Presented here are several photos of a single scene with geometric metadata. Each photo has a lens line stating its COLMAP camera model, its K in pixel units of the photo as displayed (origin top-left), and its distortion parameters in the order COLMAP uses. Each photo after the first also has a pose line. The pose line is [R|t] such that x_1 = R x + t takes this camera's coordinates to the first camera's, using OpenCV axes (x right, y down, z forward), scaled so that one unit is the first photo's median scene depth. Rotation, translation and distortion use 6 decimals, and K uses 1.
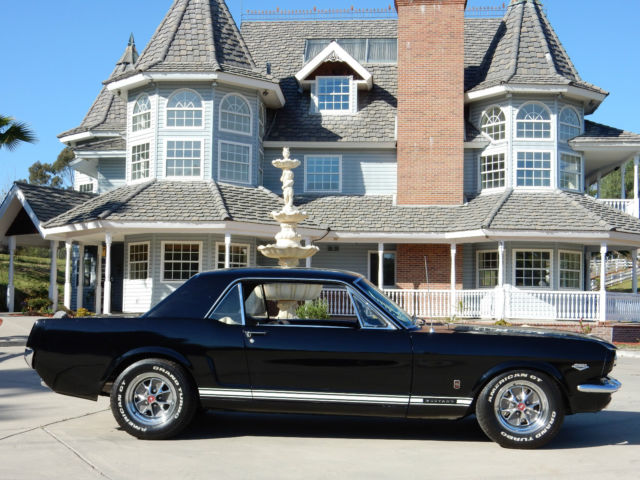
lens RADIAL K [[894.8, 0, 320.0], [0, 894.8, 240.0], [0, 0, 1]] dist [0.001564, -0.032466]
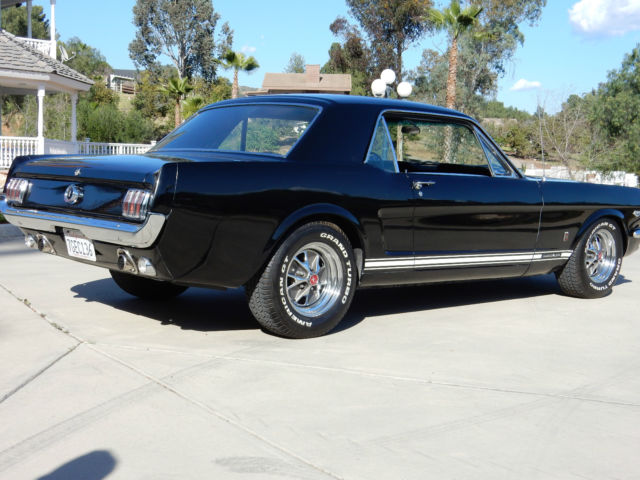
lens RADIAL K [[902.0, 0, 320.0], [0, 902.0, 240.0], [0, 0, 1]] dist [-0.001291, 0.016495]
pose [[0.707626, -0.052277, 0.704651, -0.135671], [-0.066640, 0.987876, 0.140211, 0.009900], [-0.703438, -0.146175, 0.695563, 0.103806]]
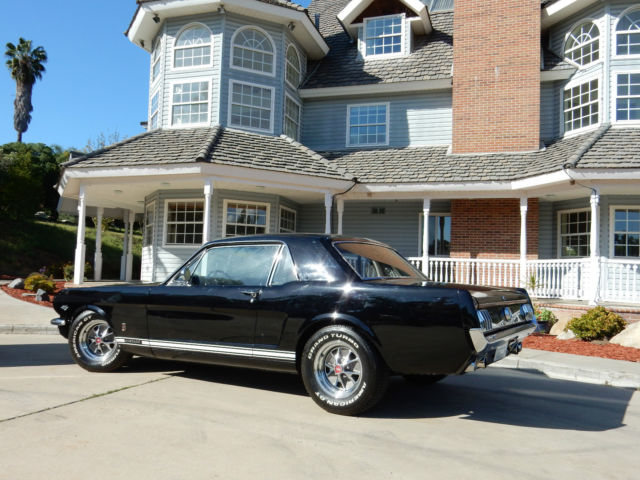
lens RADIAL K [[548.3, 0, 320.0], [0, 548.3, 240.0], [0, 0, 1]] dist [-0.006988, 0.009540]
pose [[0.970170, 0.002321, -0.242413, 0.092294], [-0.000287, 0.999964, 0.008426, 0.034414], [0.242424, -0.008105, 0.970137, 0.500500]]
